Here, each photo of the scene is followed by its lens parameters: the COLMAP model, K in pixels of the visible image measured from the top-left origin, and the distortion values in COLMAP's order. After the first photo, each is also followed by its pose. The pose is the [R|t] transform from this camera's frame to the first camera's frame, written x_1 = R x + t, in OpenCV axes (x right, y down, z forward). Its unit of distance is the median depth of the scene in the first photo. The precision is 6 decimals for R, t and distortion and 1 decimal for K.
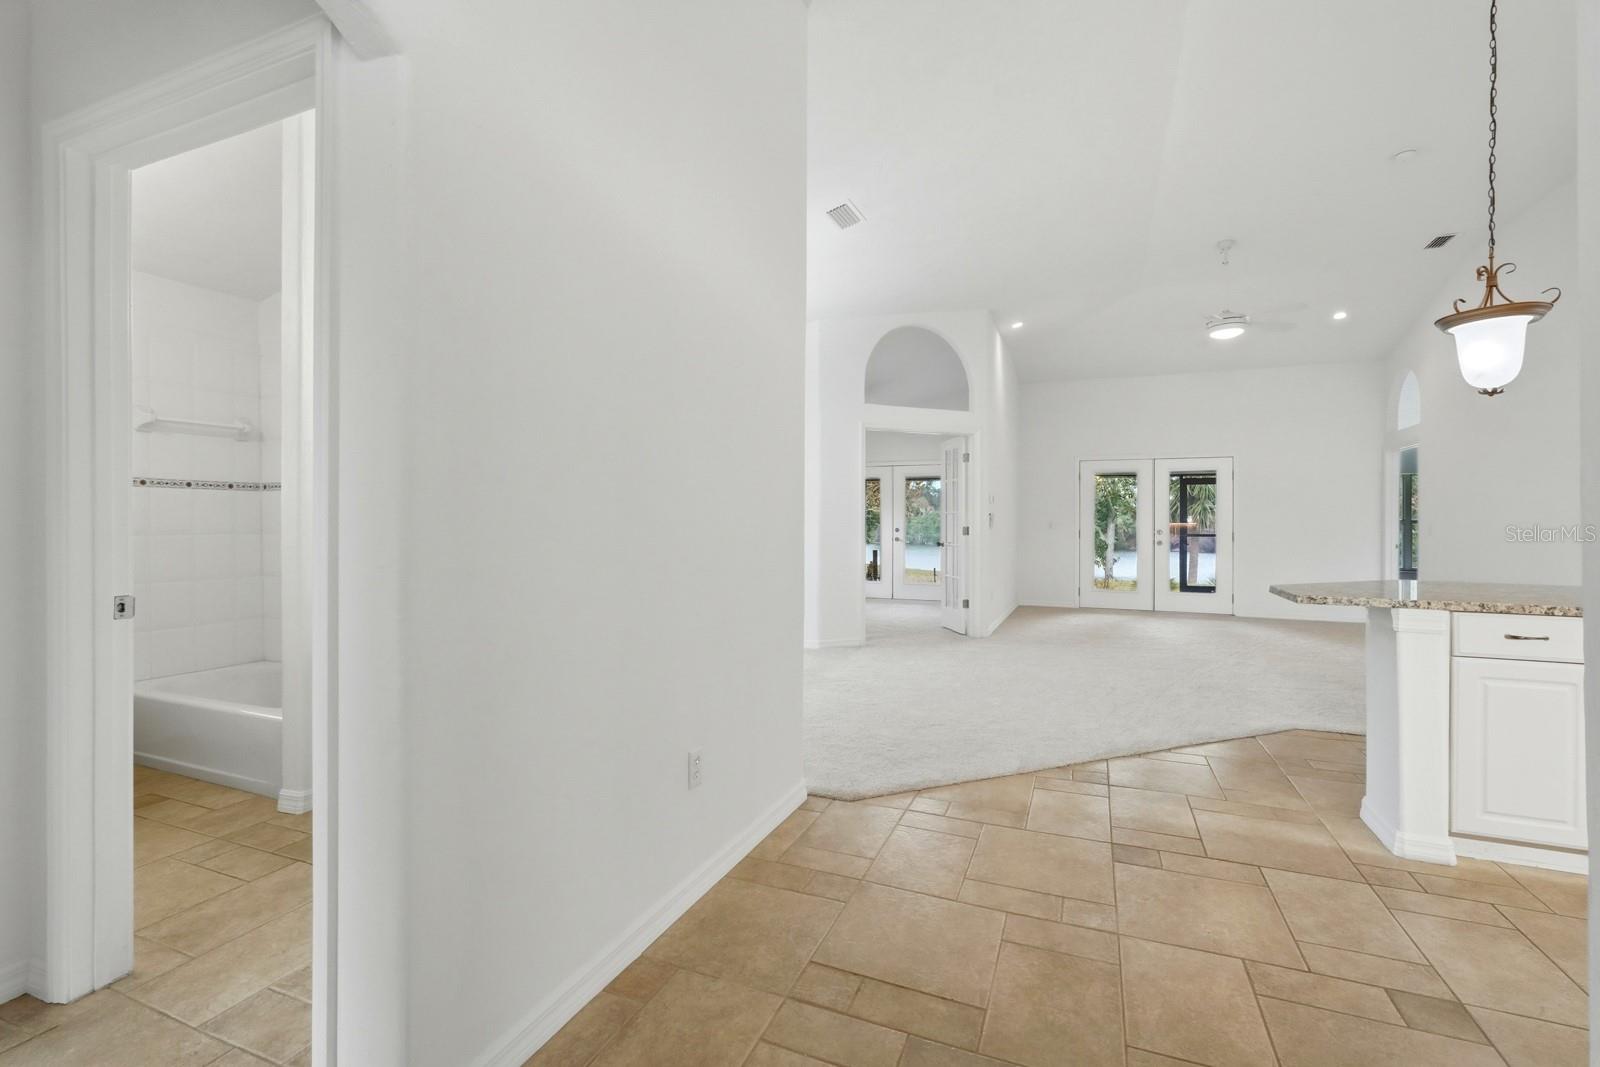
lens RADIAL K [[714.5, 0, 806.2], [0, 714.5, 519.6], [0, 0, 1]] dist [-0.002993, 0.006295]
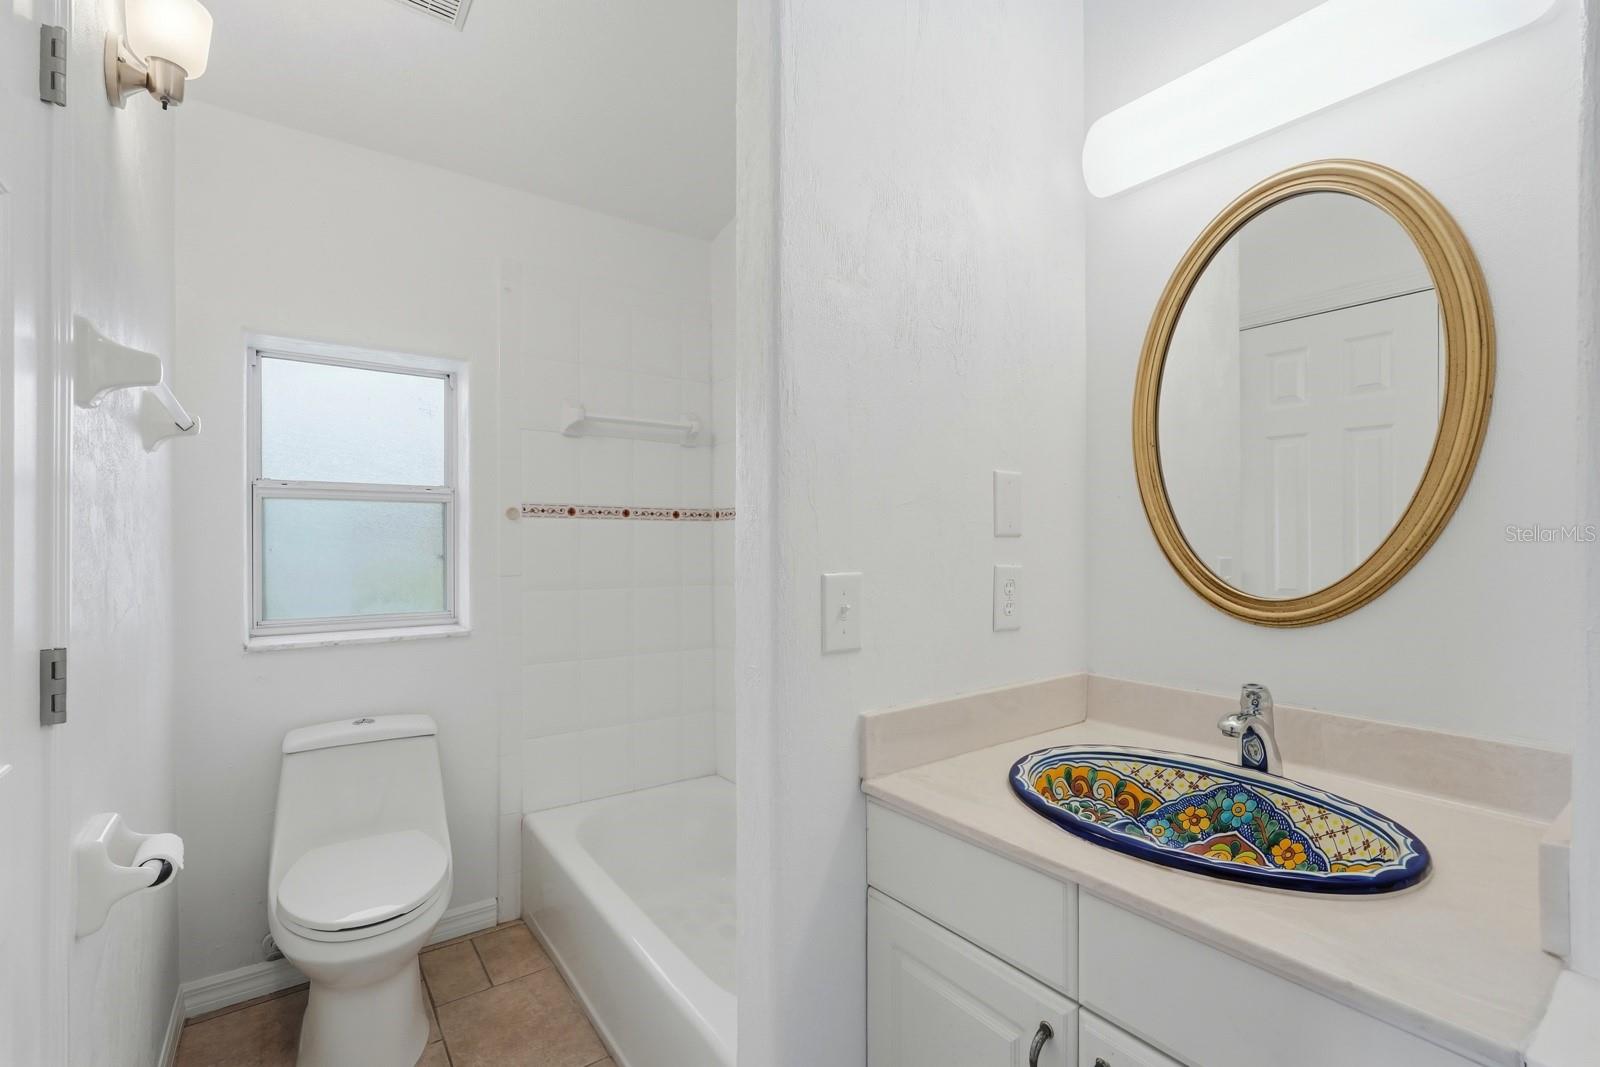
lens RADIAL K [[713.2, 0, 802.1], [0, 713.2, 538.2], [0, 0, 1]] dist [-0.001827, 0.005034]
pose [[0.858182, -0.002087, -0.513342, -0.355590], [0.000482, 0.999995, -0.003260, -0.022269], [0.513346, 0.002551, 0.858178, 0.480836]]
